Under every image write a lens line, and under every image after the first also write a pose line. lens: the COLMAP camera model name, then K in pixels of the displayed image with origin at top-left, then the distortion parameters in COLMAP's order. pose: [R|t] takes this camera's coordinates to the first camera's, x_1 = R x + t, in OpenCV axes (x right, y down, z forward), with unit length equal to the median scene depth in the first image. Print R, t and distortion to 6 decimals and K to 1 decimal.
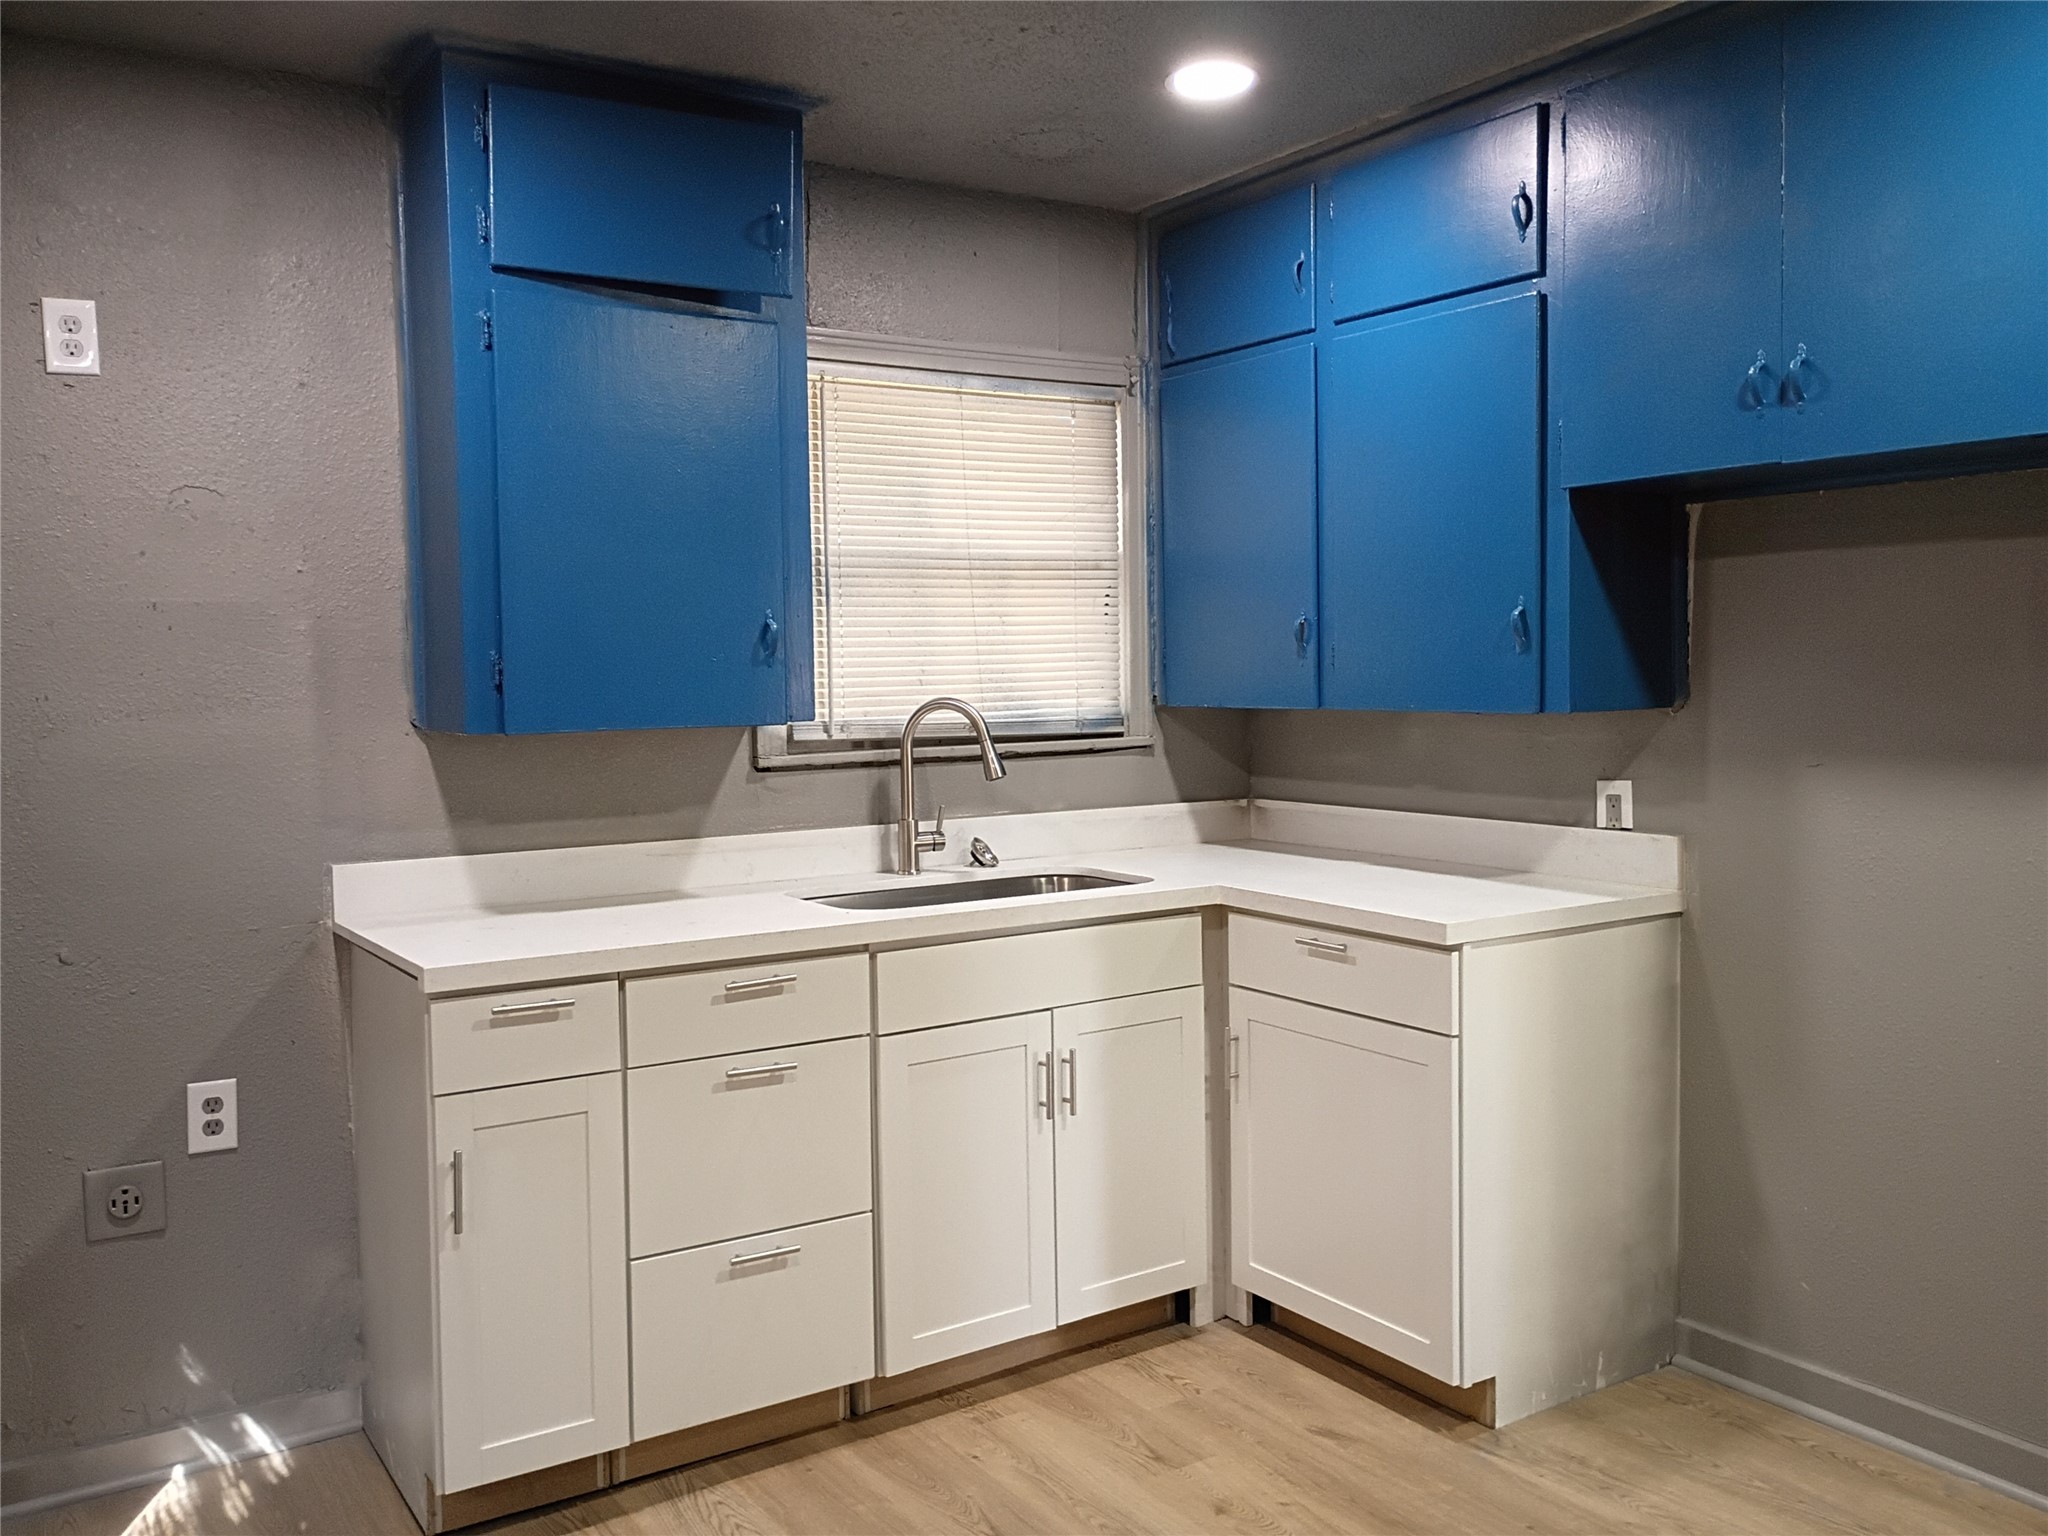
lens RADIAL K [[1710.4, 0, 1028.9], [0, 1710.4, 764.2], [0, 0, 1]] dist [0.041330, -0.000552]
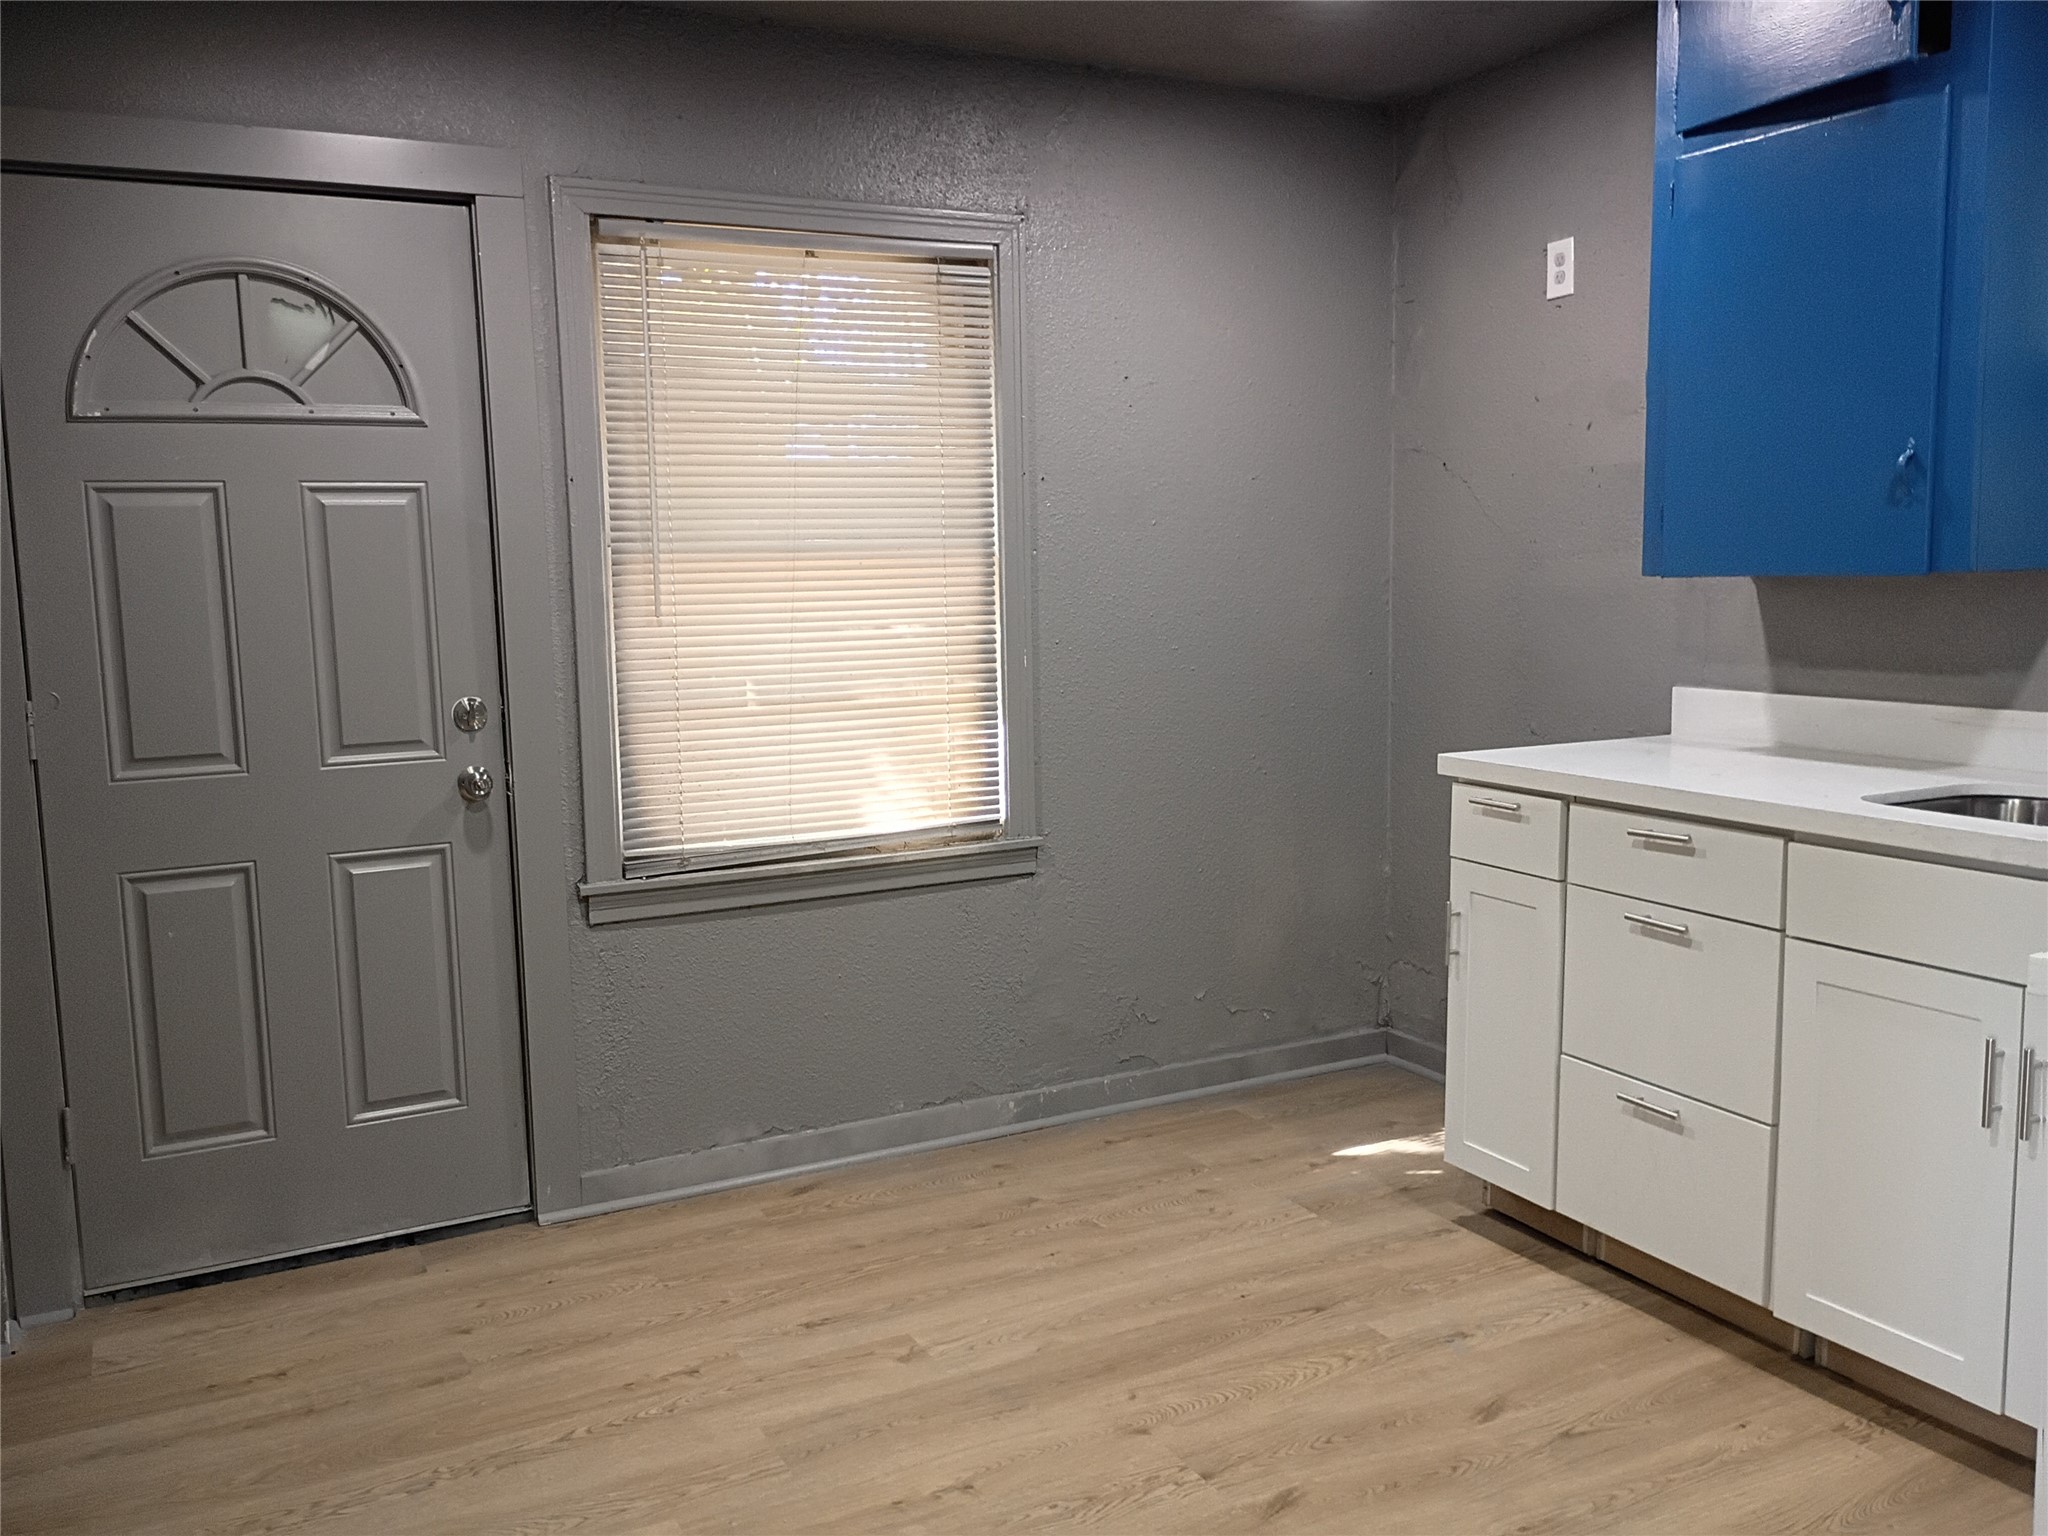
lens RADIAL K [[1710.4, 0, 1027.7], [0, 1710.4, 769.8], [0, 0, 1]] dist [0.041330, -0.000552]
pose [[-0.099856, 0.138528, -0.985312, 0.820002], [-0.037797, 0.989018, 0.142879, -0.036445], [0.994284, 0.051509, -0.093524, 0.704670]]
